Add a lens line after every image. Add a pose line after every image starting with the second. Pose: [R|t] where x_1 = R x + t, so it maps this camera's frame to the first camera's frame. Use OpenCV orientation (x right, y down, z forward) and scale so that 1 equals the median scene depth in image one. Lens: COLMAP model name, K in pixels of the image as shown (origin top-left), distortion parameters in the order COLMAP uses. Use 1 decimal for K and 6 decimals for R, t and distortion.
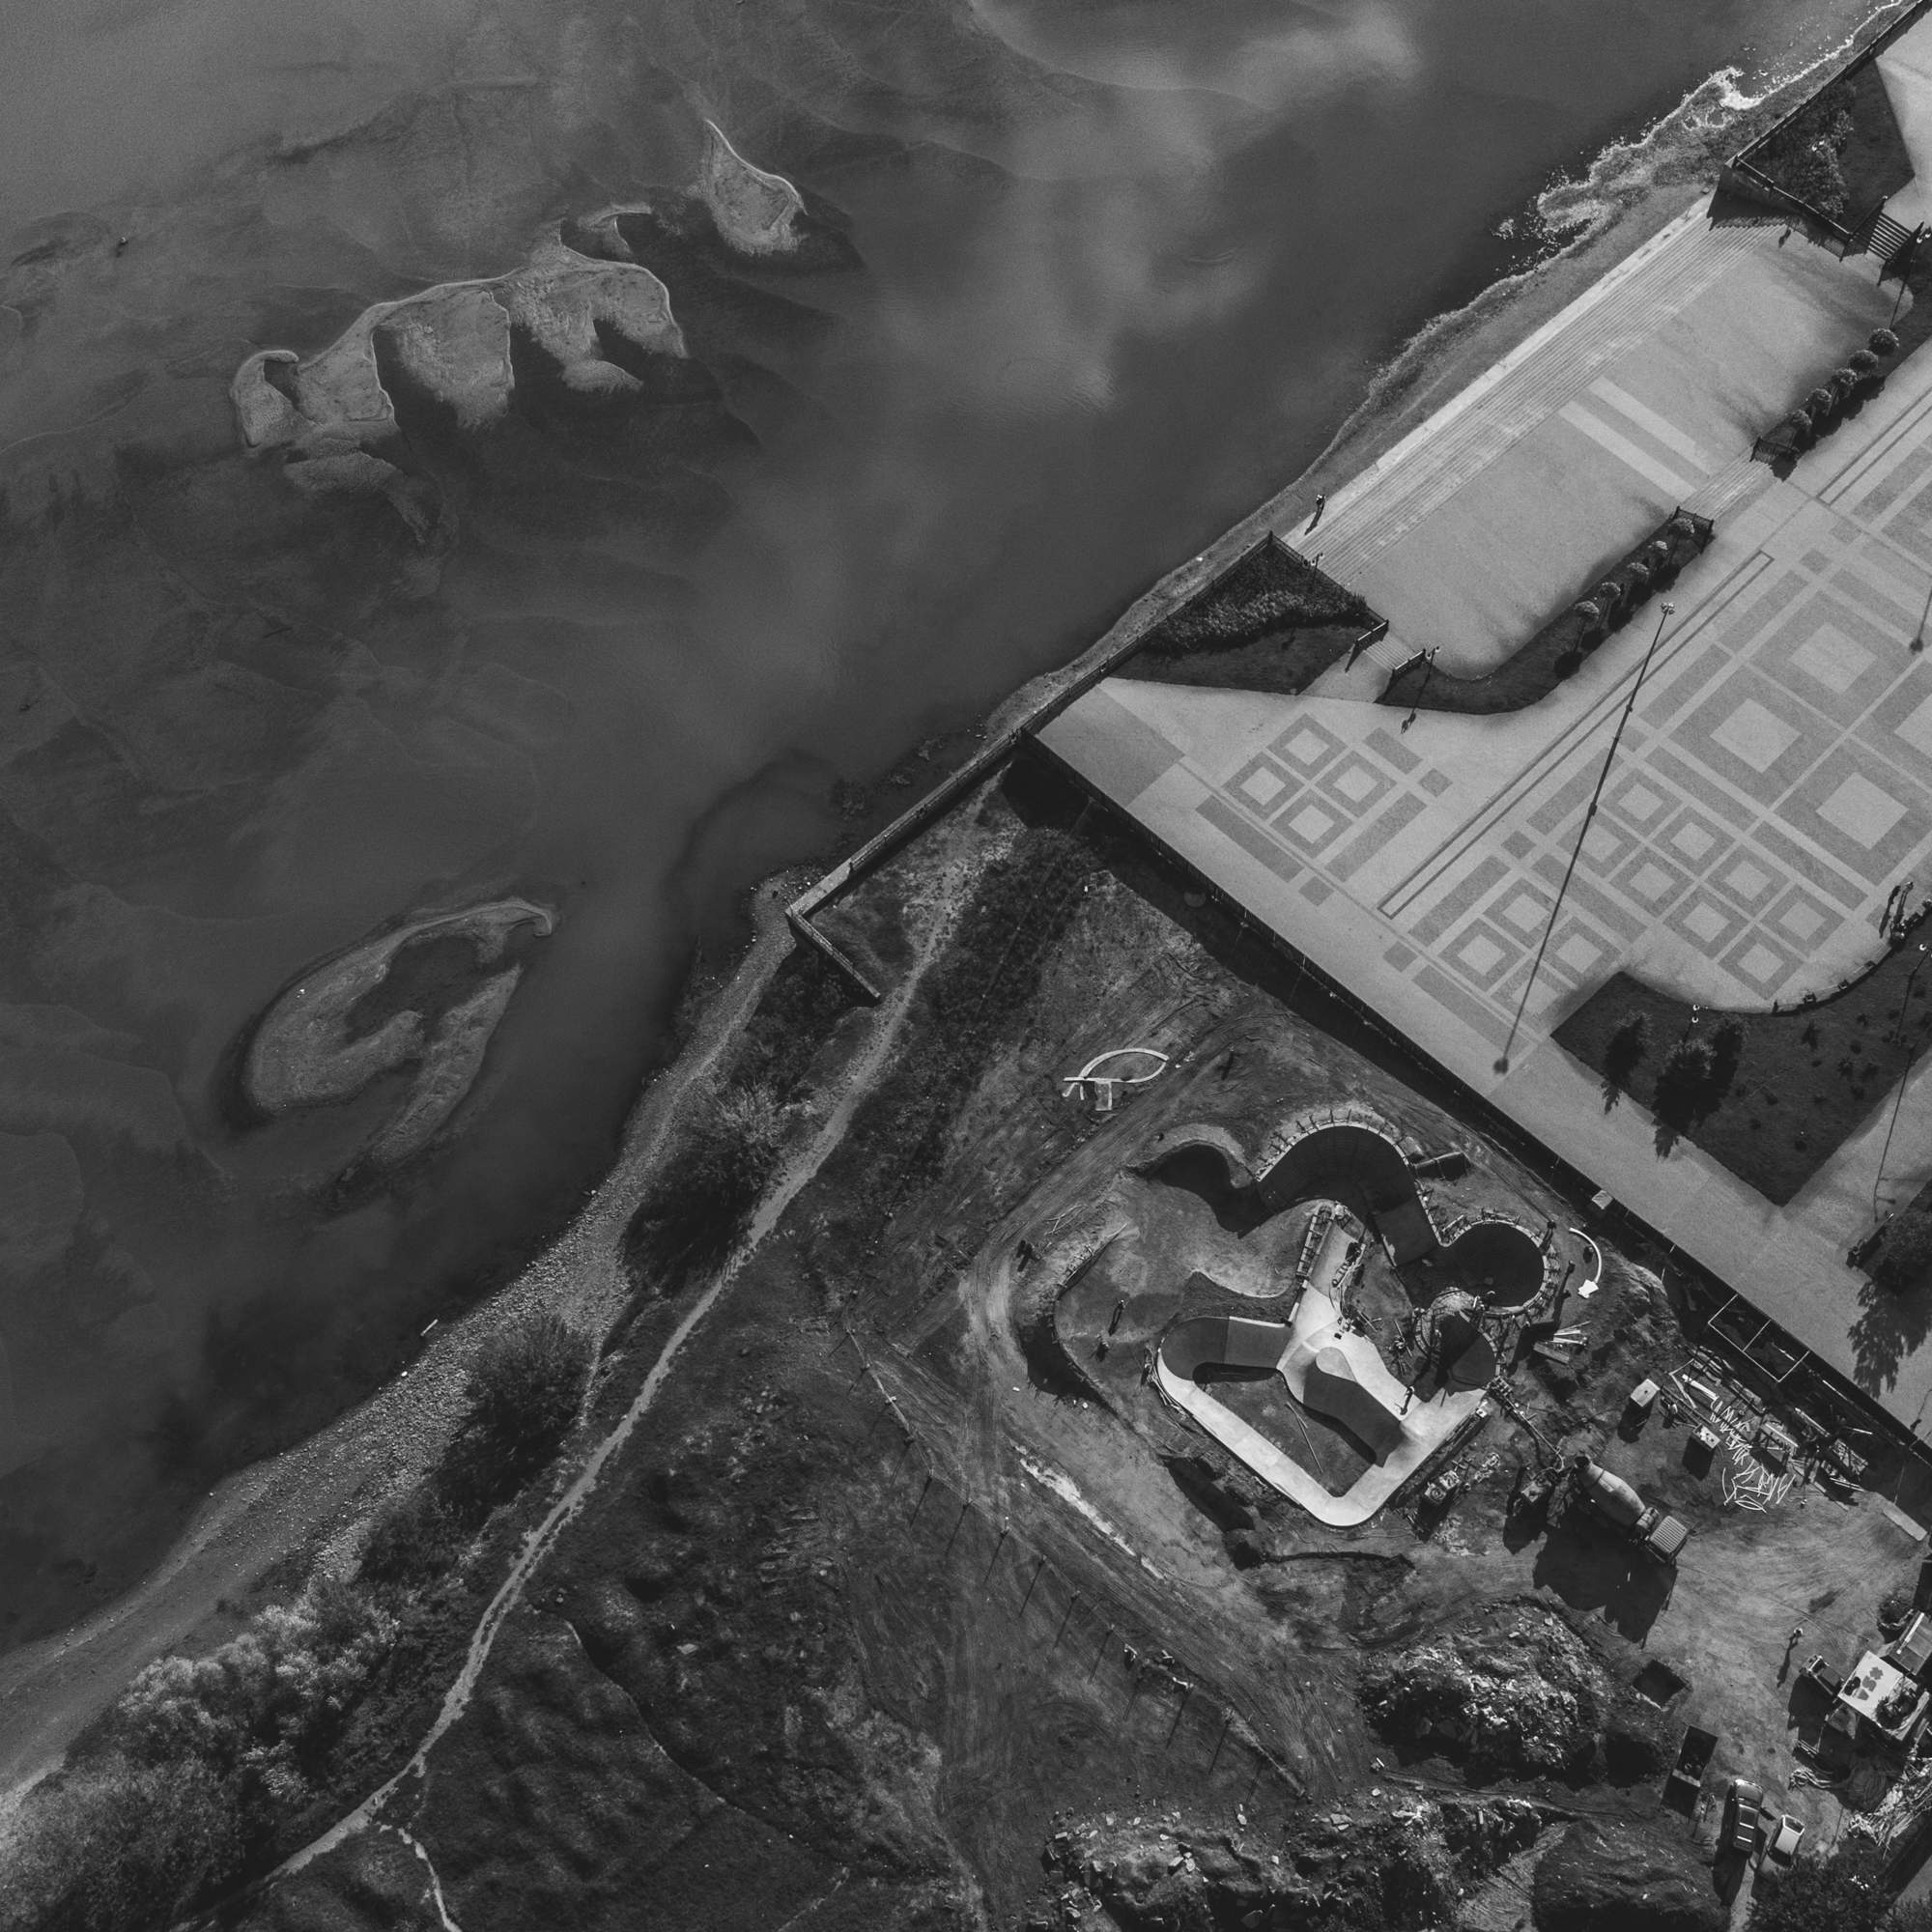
lens RADIAL K [[2228.6, 0, 1074.0], [0, 2228.6, 1114.2], [0, 0, 1]] dist [0.154063, -0.549264]
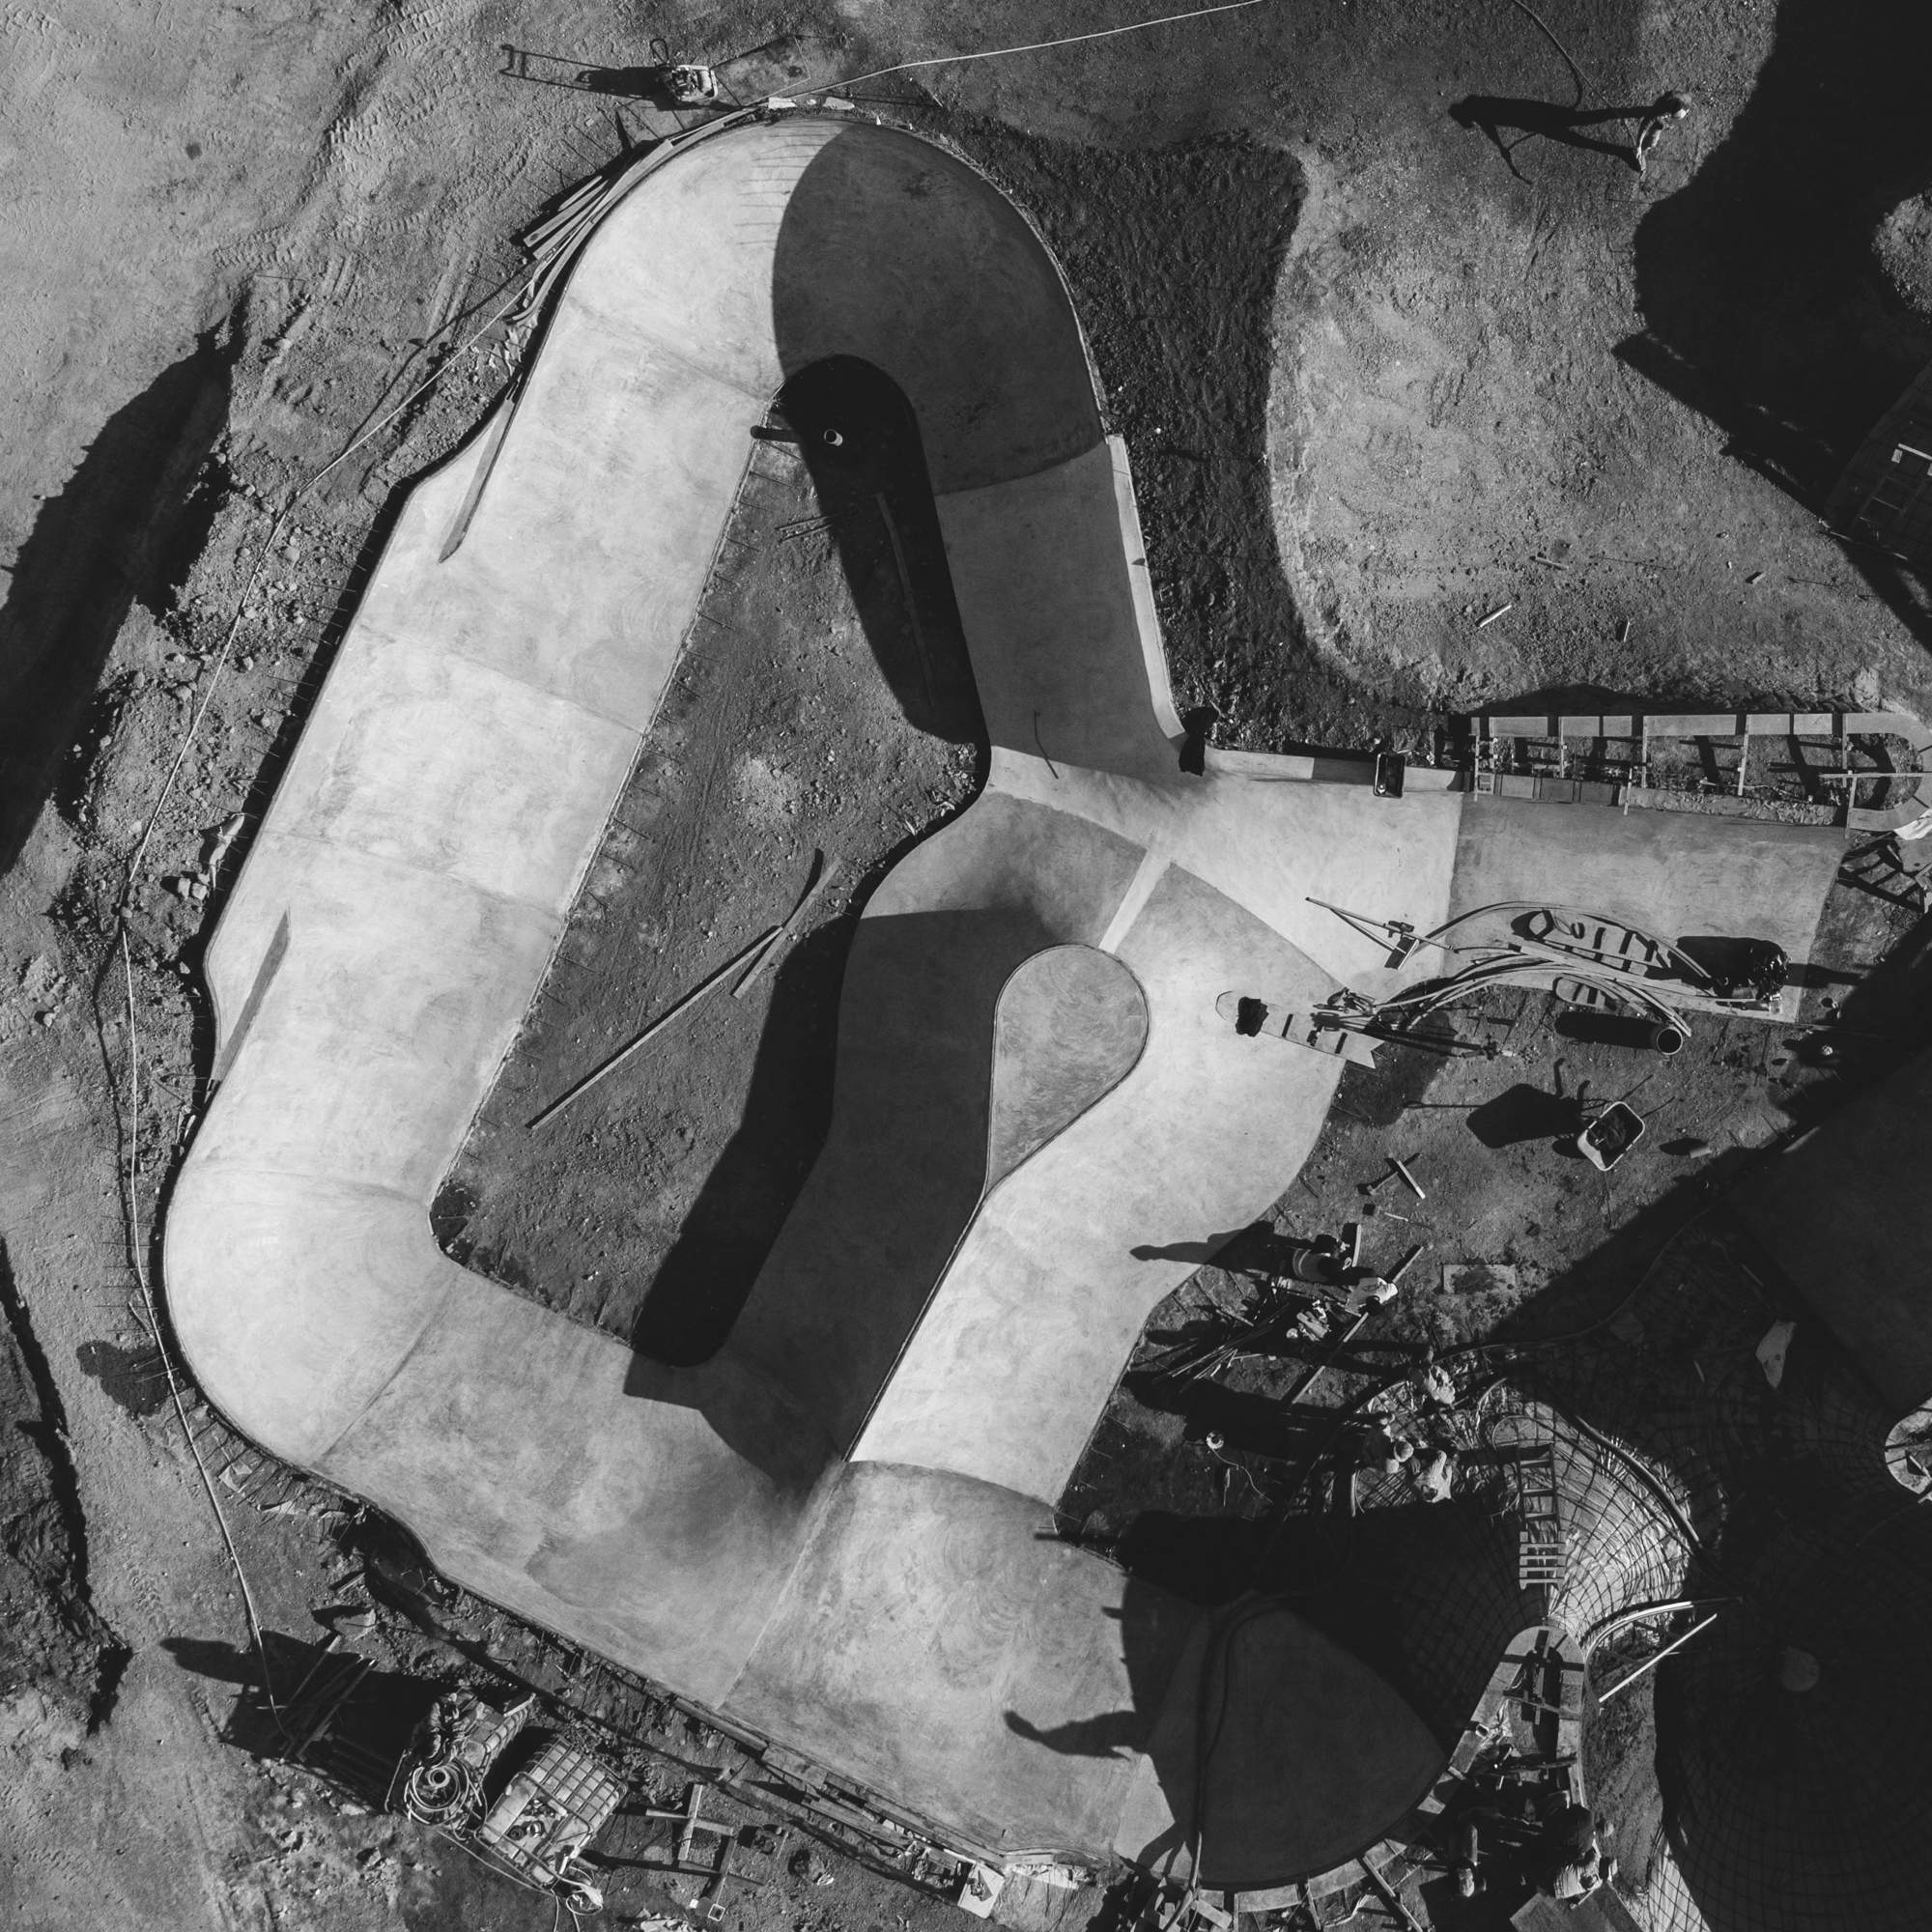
lens RADIAL K [[2145.9, 0, 1319.3], [0, 2145.9, 860.2], [0, 0, 1]] dist [0.129995, -0.430156]
pose [[0.309083, 0.950533, 0.030906, 0.099471], [-0.859761, 0.265379, 0.436331, 0.009573], [0.406545, -0.161434, 0.899255, 0.822502]]
